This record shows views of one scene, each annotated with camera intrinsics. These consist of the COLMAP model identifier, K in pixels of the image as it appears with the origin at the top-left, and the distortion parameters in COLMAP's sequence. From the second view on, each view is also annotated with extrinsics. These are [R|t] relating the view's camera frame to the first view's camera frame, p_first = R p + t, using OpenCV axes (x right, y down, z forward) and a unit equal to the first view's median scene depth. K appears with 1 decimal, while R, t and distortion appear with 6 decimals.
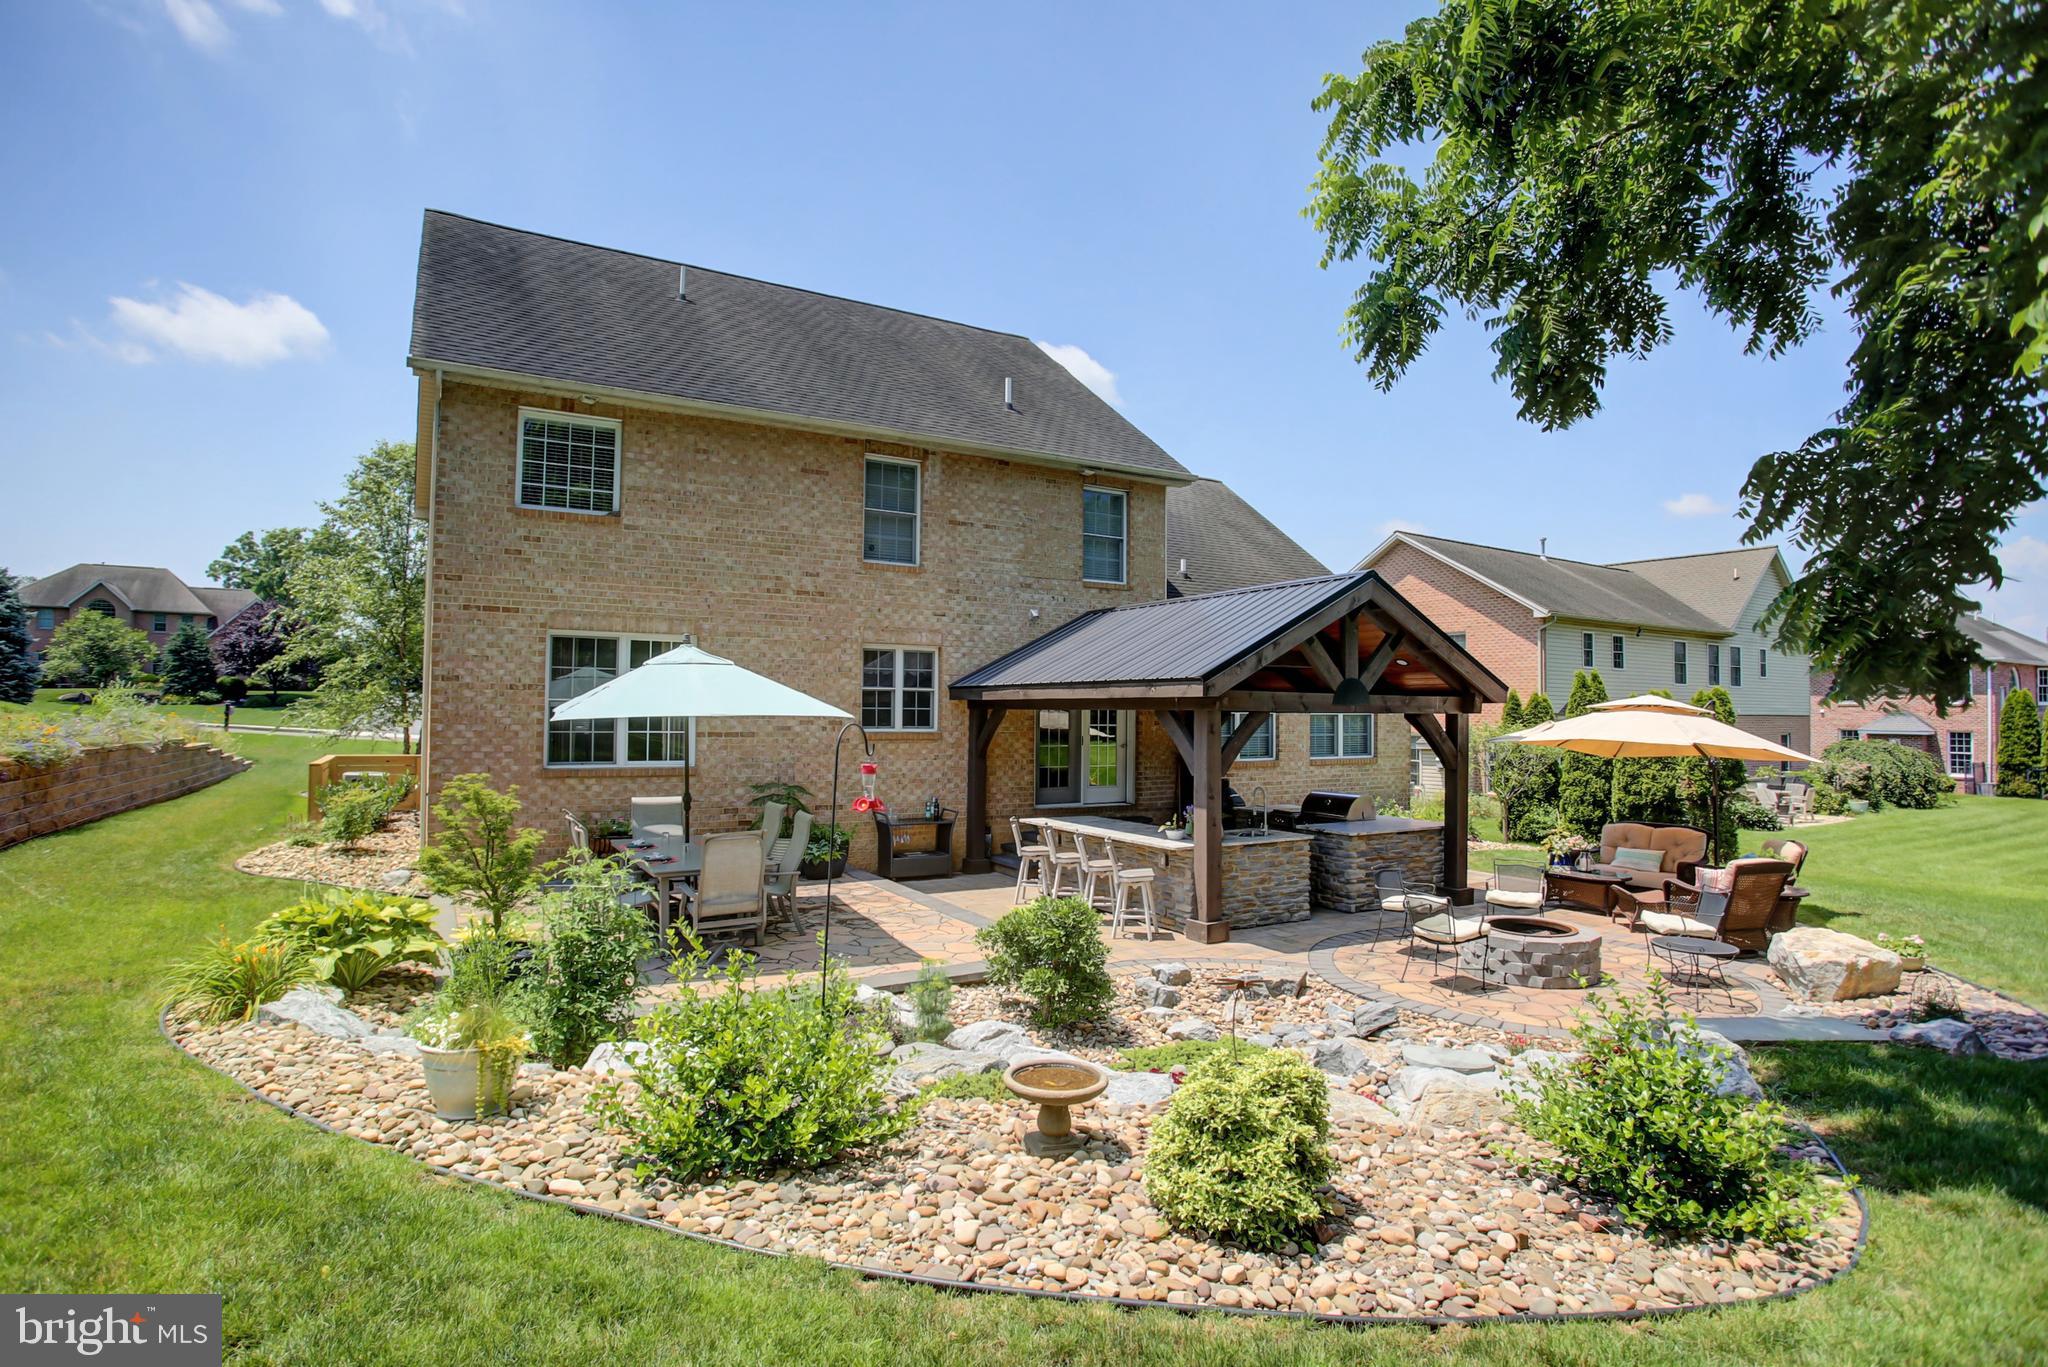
lens RADIAL K [[1022.0, 0, 997.7], [0, 1022.0, 691.3], [0, 0, 1]] dist [-0.070225, 0.028363]
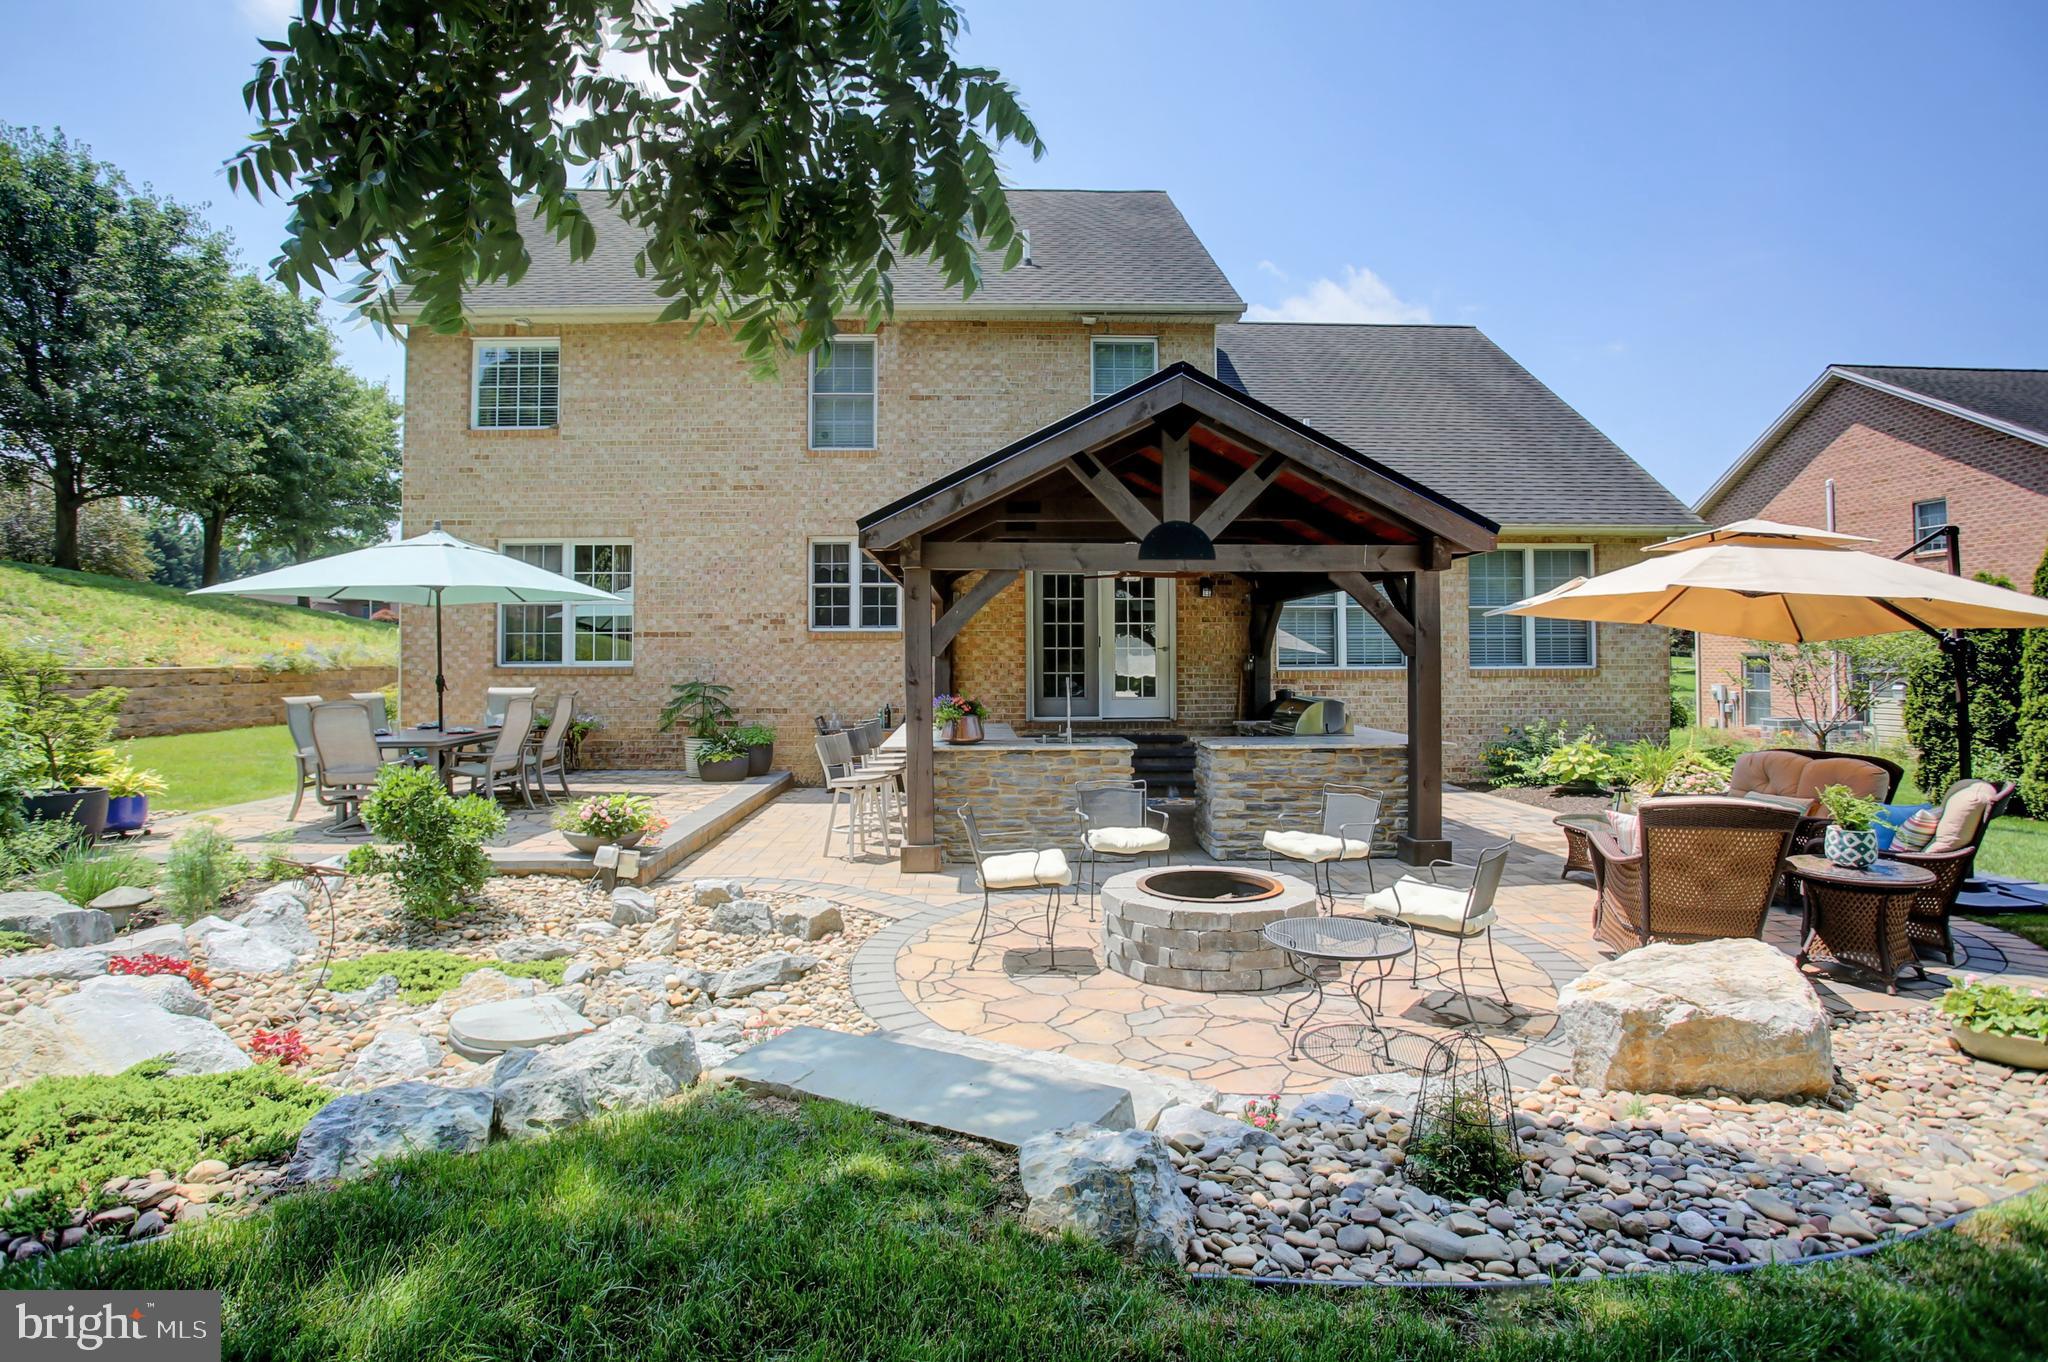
lens RADIAL K [[1022.0, 0, 984.9], [0, 1022.0, 647.7], [0, 0, 1]] dist [-0.070225, 0.028363]
pose [[0.876163, -0.018090, -0.481675, 0.490481], [0.021026, 0.999779, 0.000698, 0.061251], [0.481555, -0.010739, 0.876350, 0.274646]]
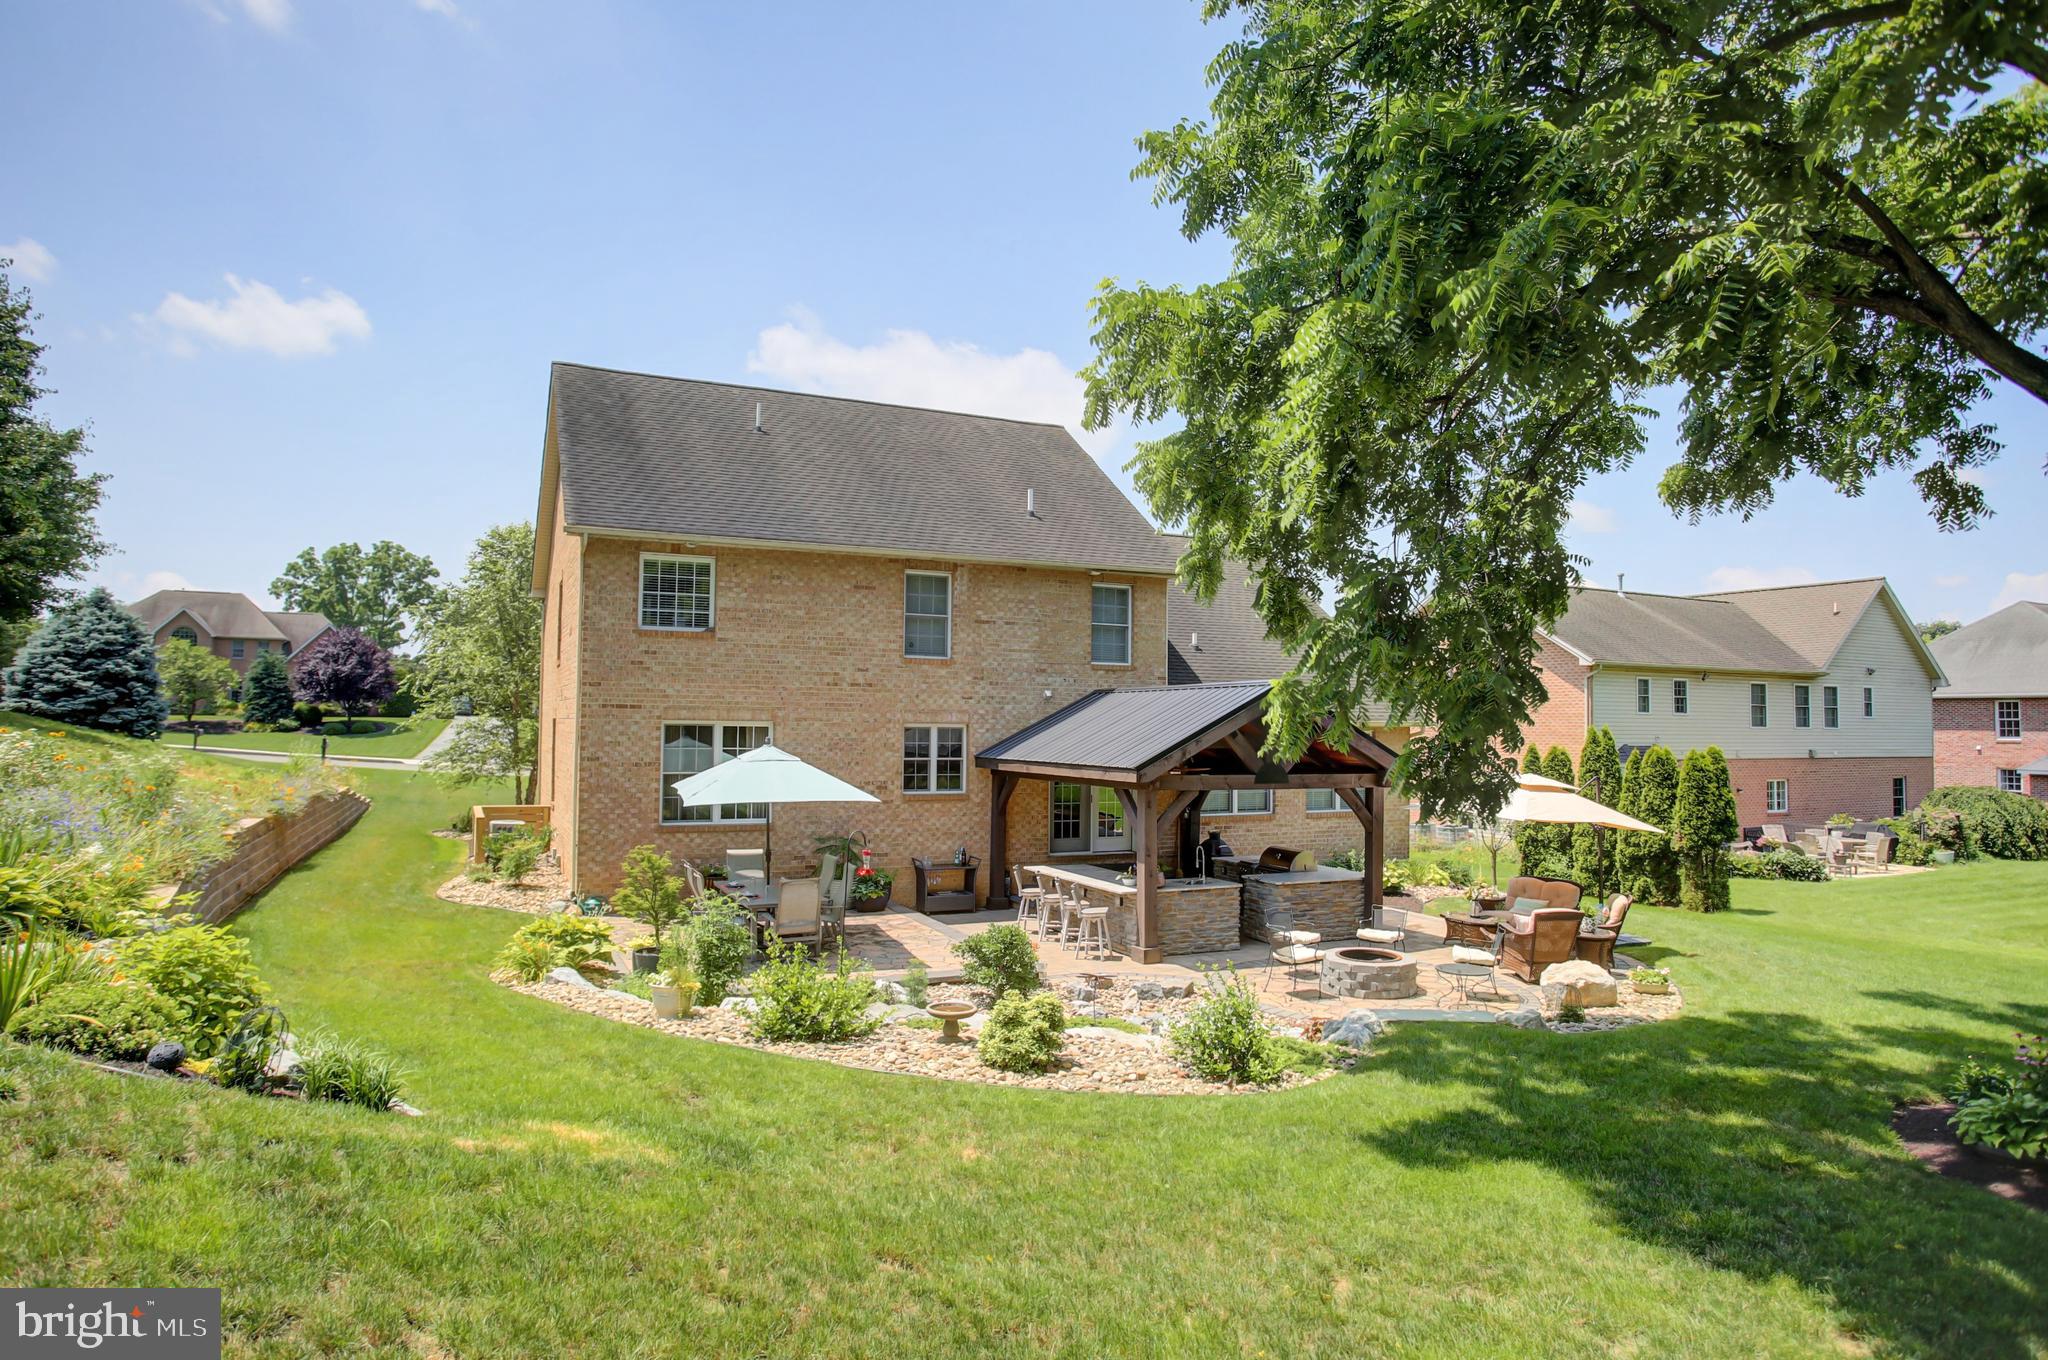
lens RADIAL K [[1162.5, 0, 988.8], [0, 1162.5, 697.2], [0, 0, 1]] dist [-0.048896, 0.016393]
pose [[0.995208, -0.001603, -0.097768, 0.117355], [0.001100, 0.999986, -0.005196, -0.076009], [0.097775, 0.005063, 0.995196, -0.429267]]
